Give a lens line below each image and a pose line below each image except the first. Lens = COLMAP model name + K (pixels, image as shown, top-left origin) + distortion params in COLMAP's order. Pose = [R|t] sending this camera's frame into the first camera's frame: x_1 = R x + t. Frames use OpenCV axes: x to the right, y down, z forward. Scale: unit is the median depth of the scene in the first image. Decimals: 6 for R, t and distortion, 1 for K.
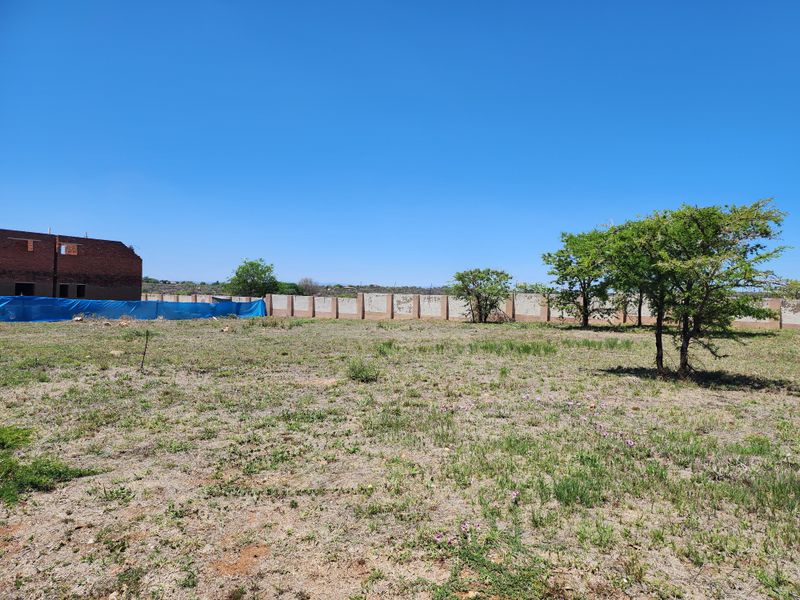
lens RADIAL K [[527.8, 0, 398.0], [0, 527.8, 300.4], [0, 0, 1]] dist [0.009750, -0.002727]
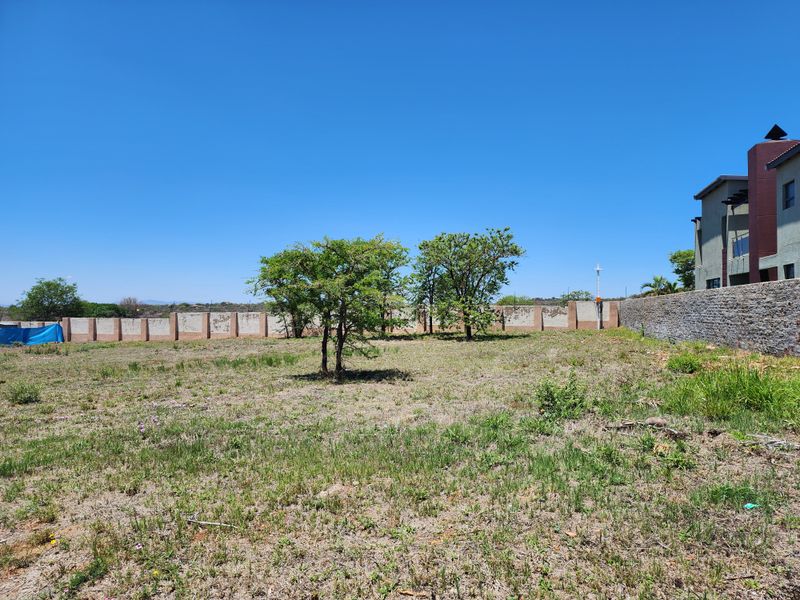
lens RADIAL K [[527.8, 0, 402.8], [0, 527.8, 298.5], [0, 0, 1]] dist [0.009750, -0.002727]
pose [[0.955352, -0.027345, 0.294201, 0.045450], [0.036559, 0.998997, -0.025866, 0.000164], [-0.293198, 0.035467, 0.955394, -0.030508]]
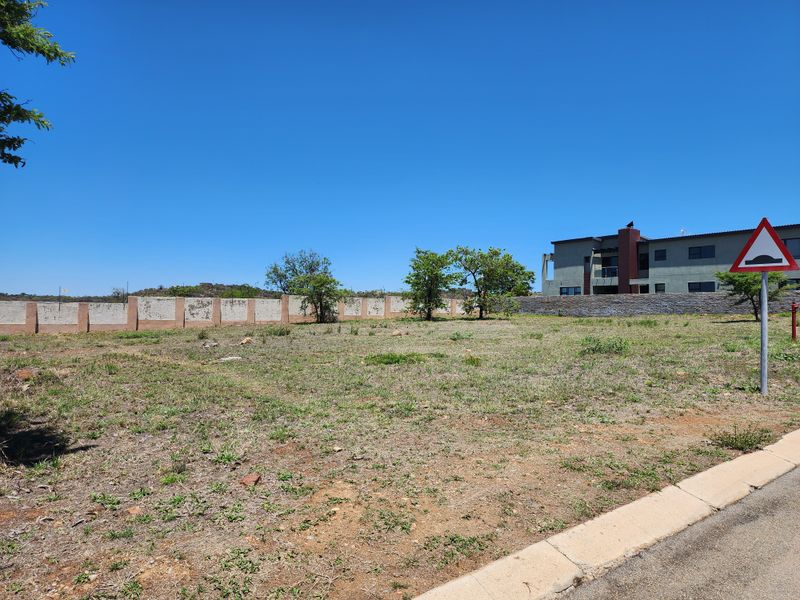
lens RADIAL K [[527.8, 0, 400.8], [0, 527.8, 300.7], [0, 0, 1]] dist [0.009750, -0.002727]
pose [[0.368482, -0.008002, 0.929600, -0.672087], [0.016037, 0.999869, 0.002250, -0.003442], [-0.929496, 0.014079, 0.368562, 0.361884]]
